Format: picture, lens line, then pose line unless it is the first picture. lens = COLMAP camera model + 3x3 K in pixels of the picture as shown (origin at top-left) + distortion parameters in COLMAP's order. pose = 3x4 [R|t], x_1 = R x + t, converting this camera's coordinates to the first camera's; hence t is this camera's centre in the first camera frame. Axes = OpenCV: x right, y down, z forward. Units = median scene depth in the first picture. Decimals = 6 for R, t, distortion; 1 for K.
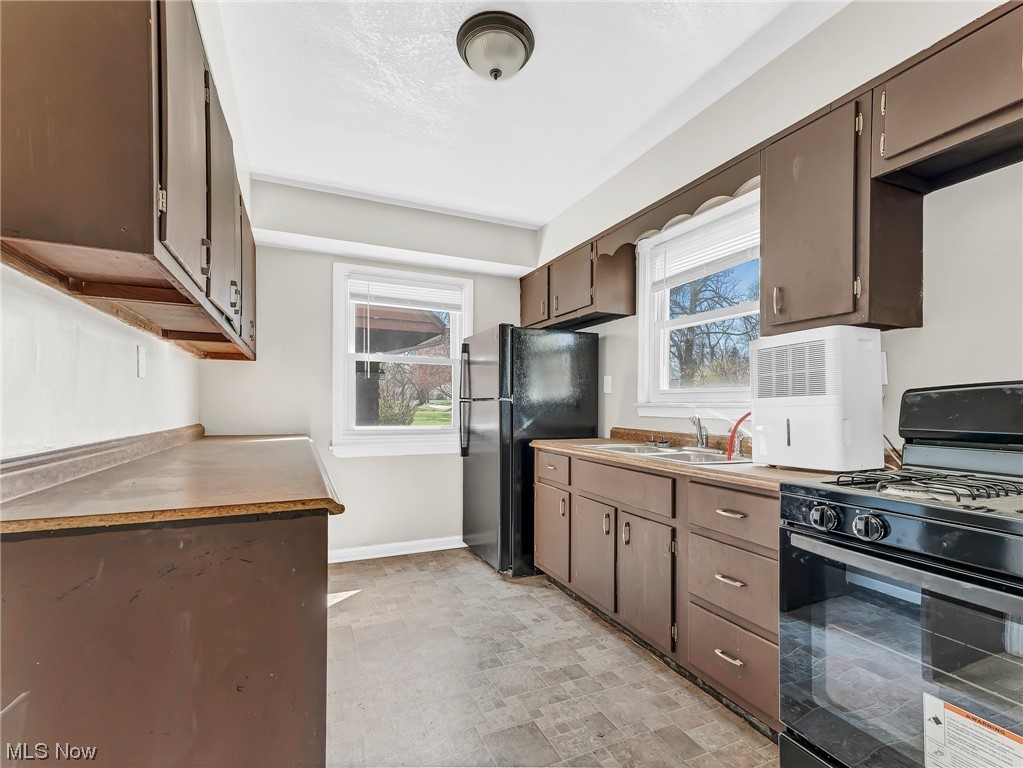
lens RADIAL K [[460.3, 0, 496.5], [0, 460.3, 407.1], [0, 0, 1]] dist [-0.002386, -0.000055]
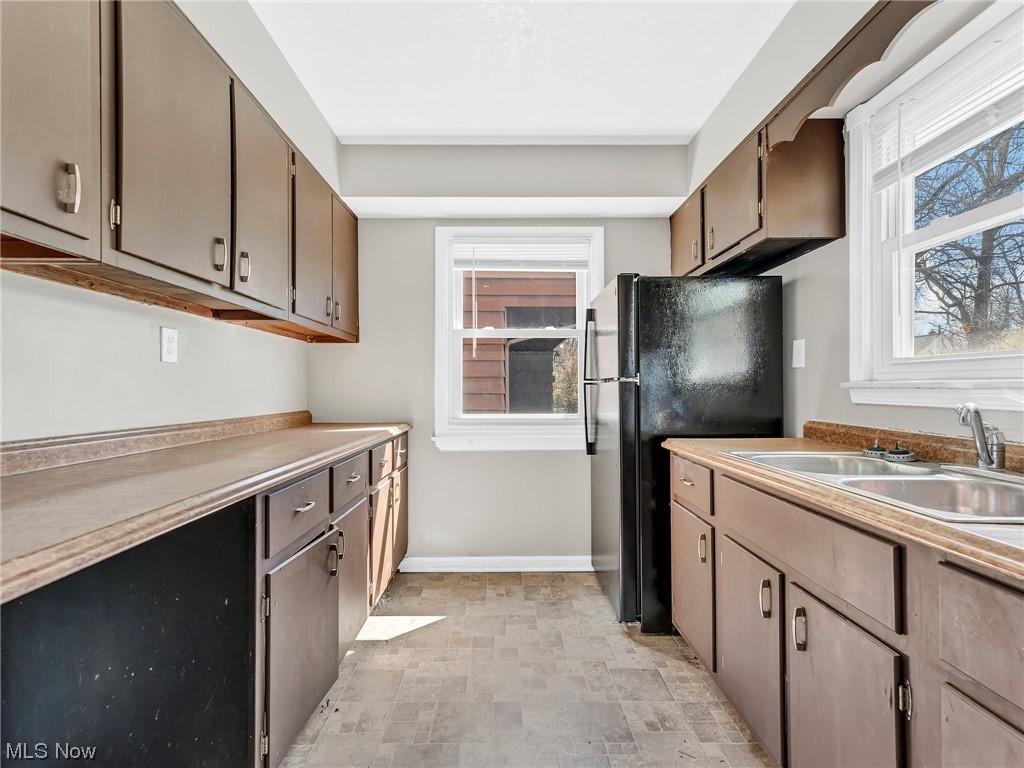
lens RADIAL K [[469.4, 0, 509.5], [0, 469.4, 385.4], [0, 0, 1]] dist [0.001691, 0.000336]
pose [[0.923203, -0.013007, -0.384094, 0.132322], [0.008751, 0.999879, -0.012825, -0.000053], [0.384214, 0.008479, 0.923205, 0.266540]]
